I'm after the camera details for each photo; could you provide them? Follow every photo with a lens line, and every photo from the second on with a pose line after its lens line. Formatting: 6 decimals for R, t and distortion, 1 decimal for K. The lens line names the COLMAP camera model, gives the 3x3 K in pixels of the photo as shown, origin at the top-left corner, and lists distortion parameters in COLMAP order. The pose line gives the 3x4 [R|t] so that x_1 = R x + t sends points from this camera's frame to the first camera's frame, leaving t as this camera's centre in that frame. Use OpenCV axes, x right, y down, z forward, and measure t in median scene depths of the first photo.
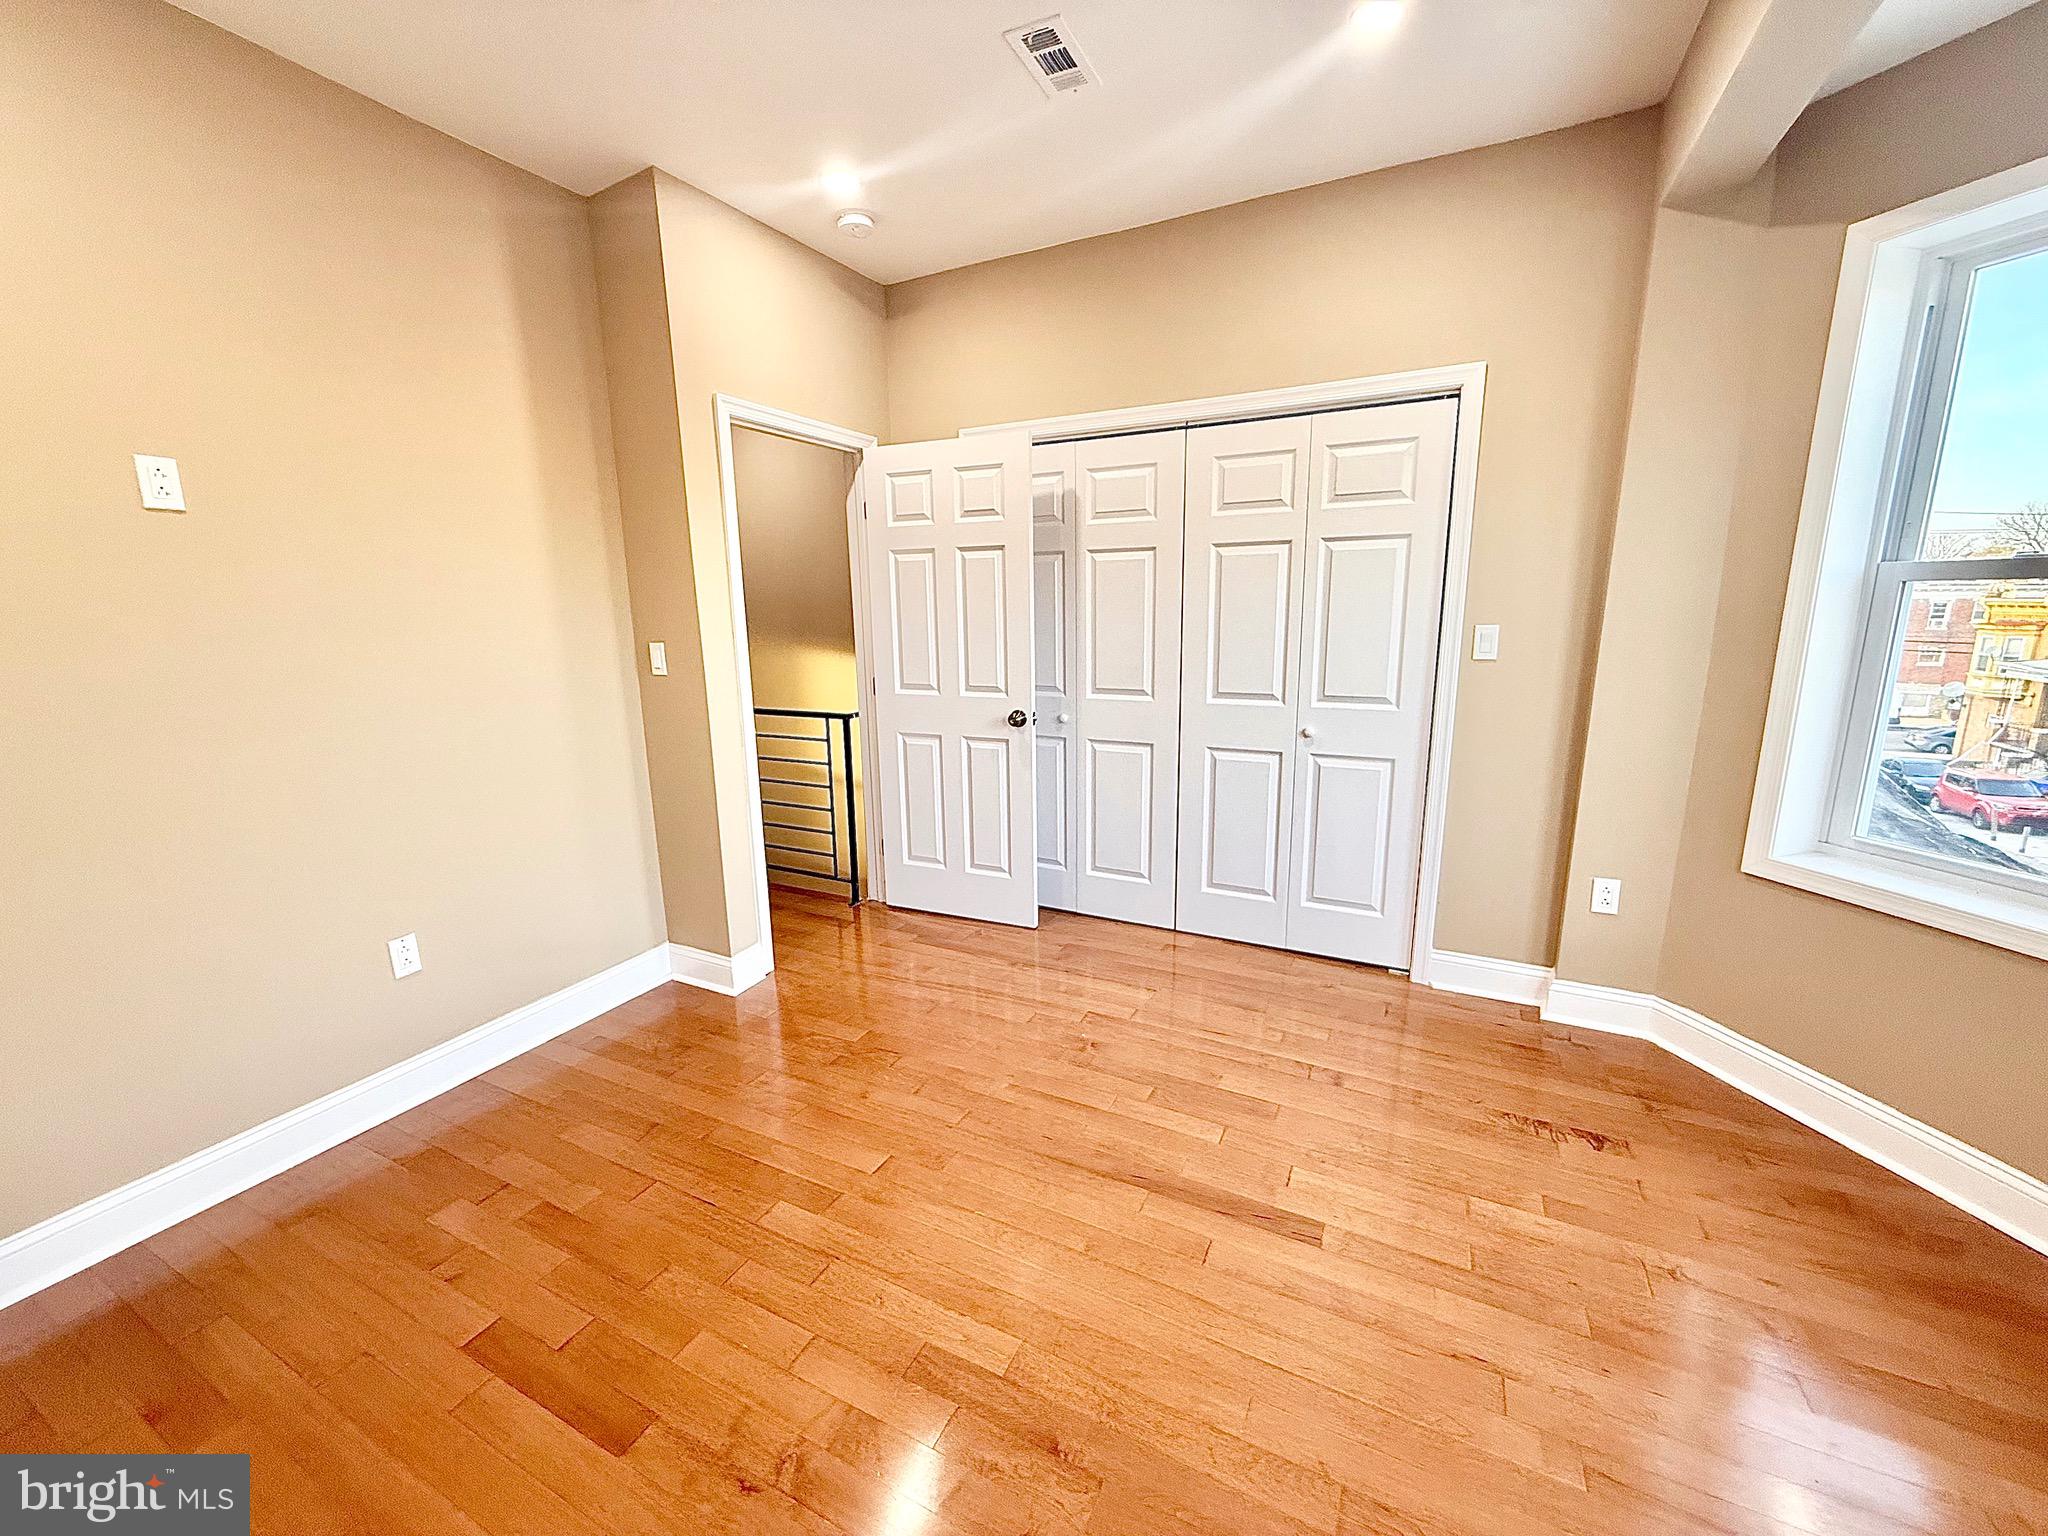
lens RADIAL K [[817.7, 0, 1017.6], [0, 817.7, 765.3], [0, 0, 1]] dist [0.001532, 0.000214]
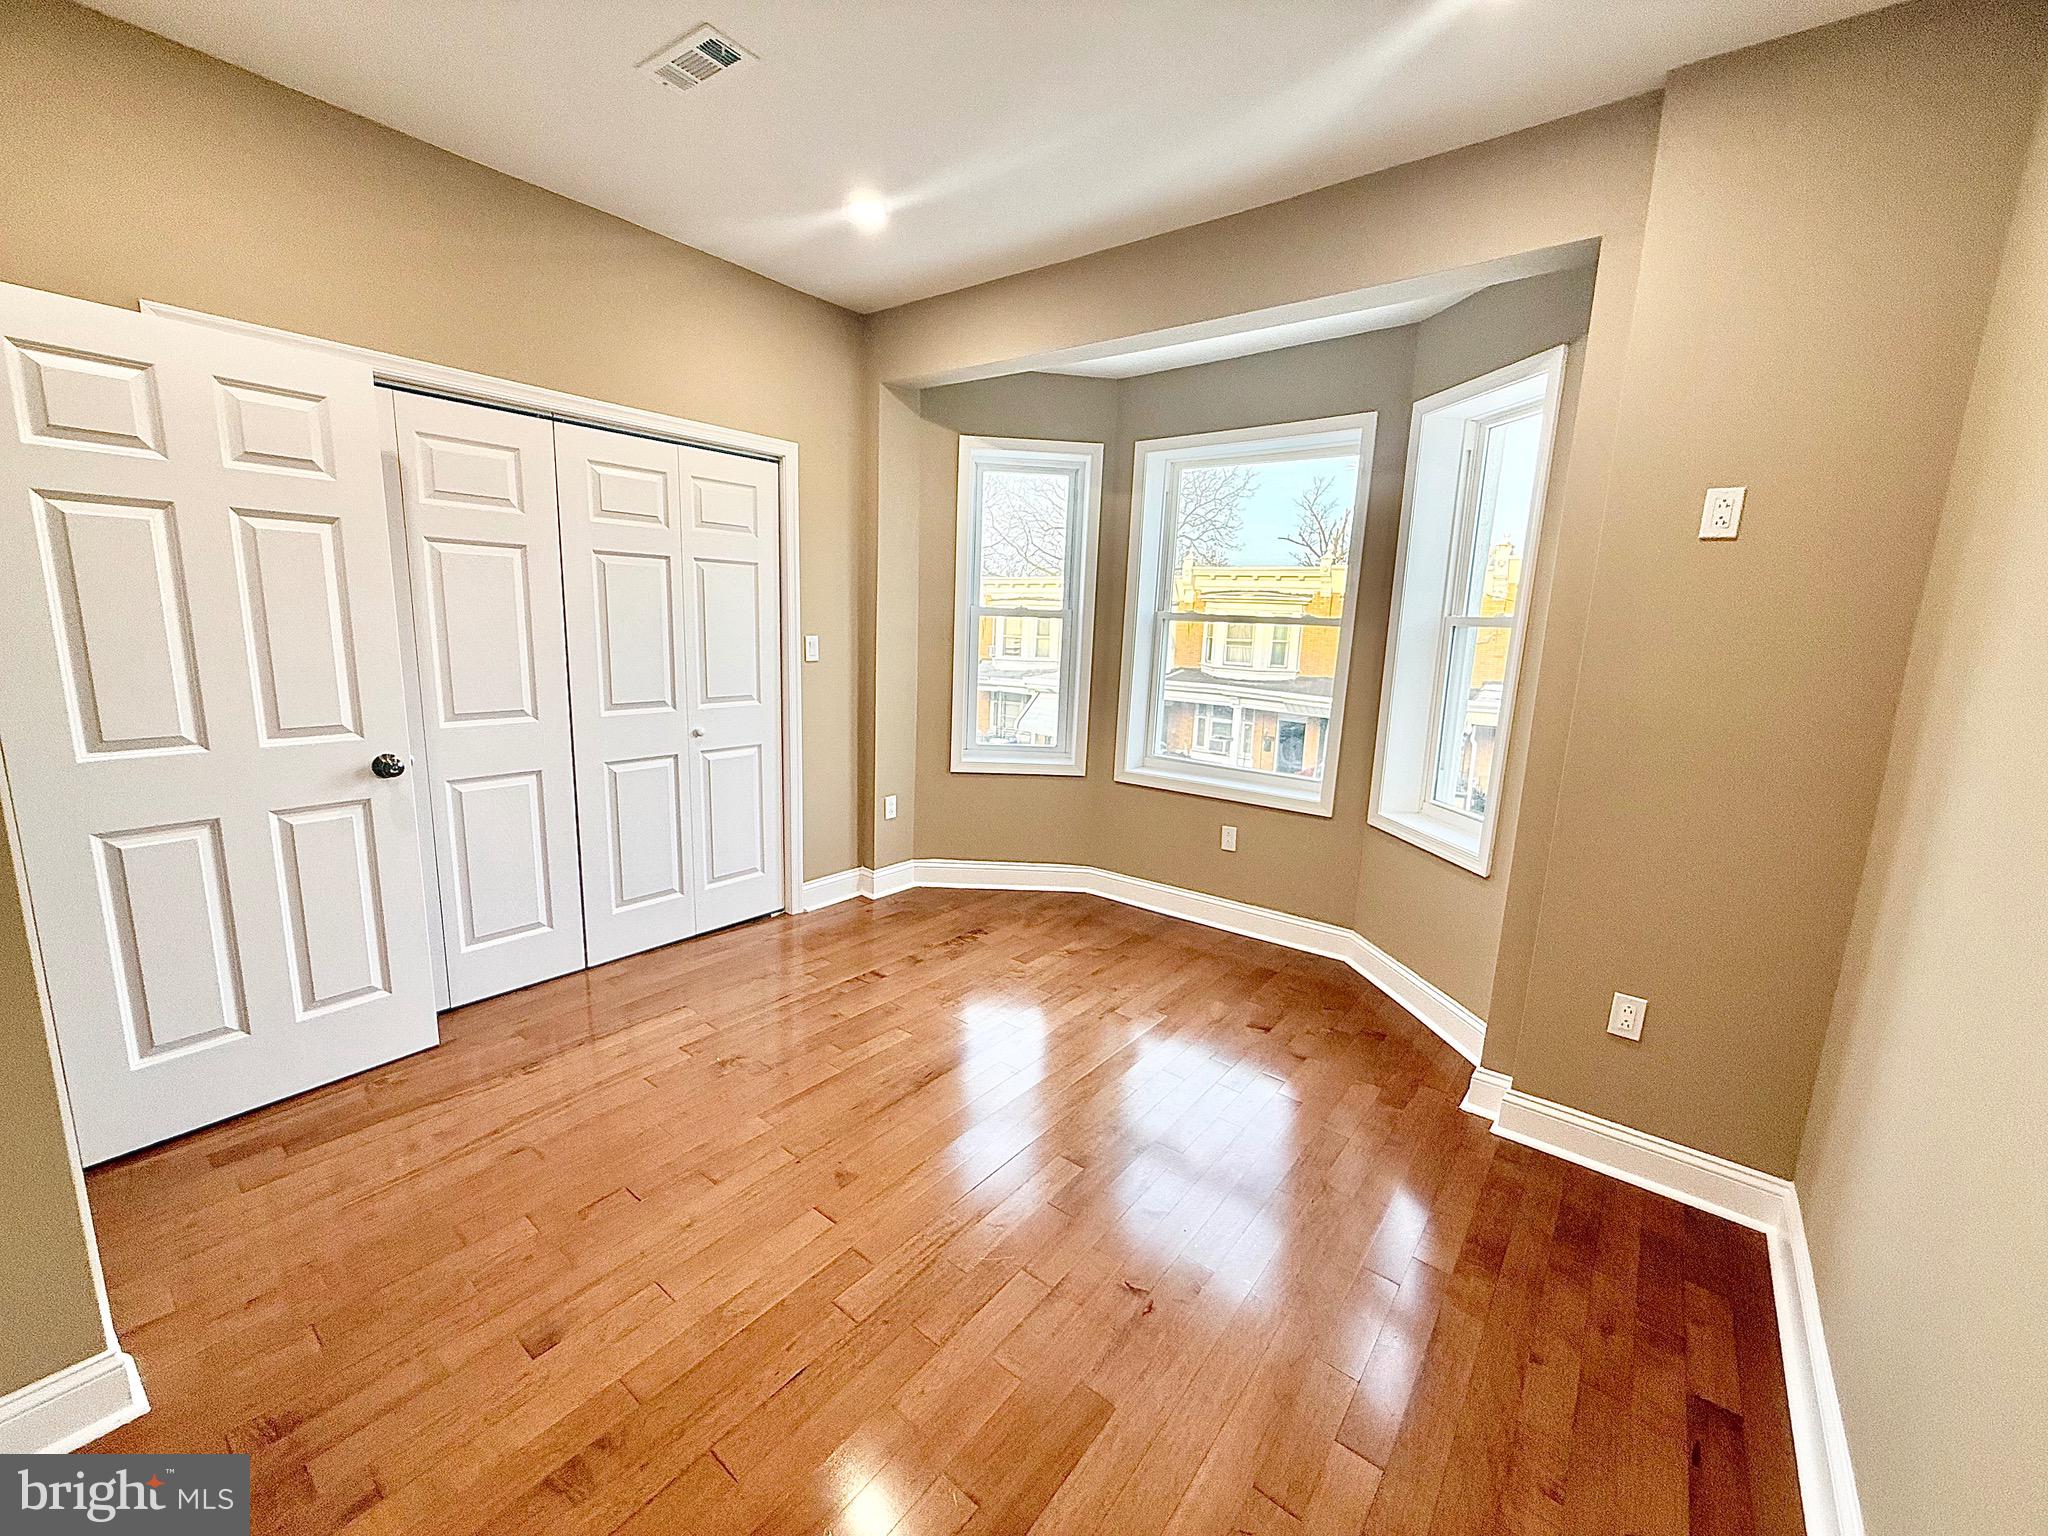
lens RADIAL K [[817.7, 0, 1017.2], [0, 817.7, 767.5], [0, 0, 1]] dist [0.001532, 0.000214]
pose [[0.196019, -0.153927, 0.968444, -0.631619], [0.163217, 0.978948, 0.122560, -0.058106], [-0.966921, 0.134042, 0.217016, 0.346438]]
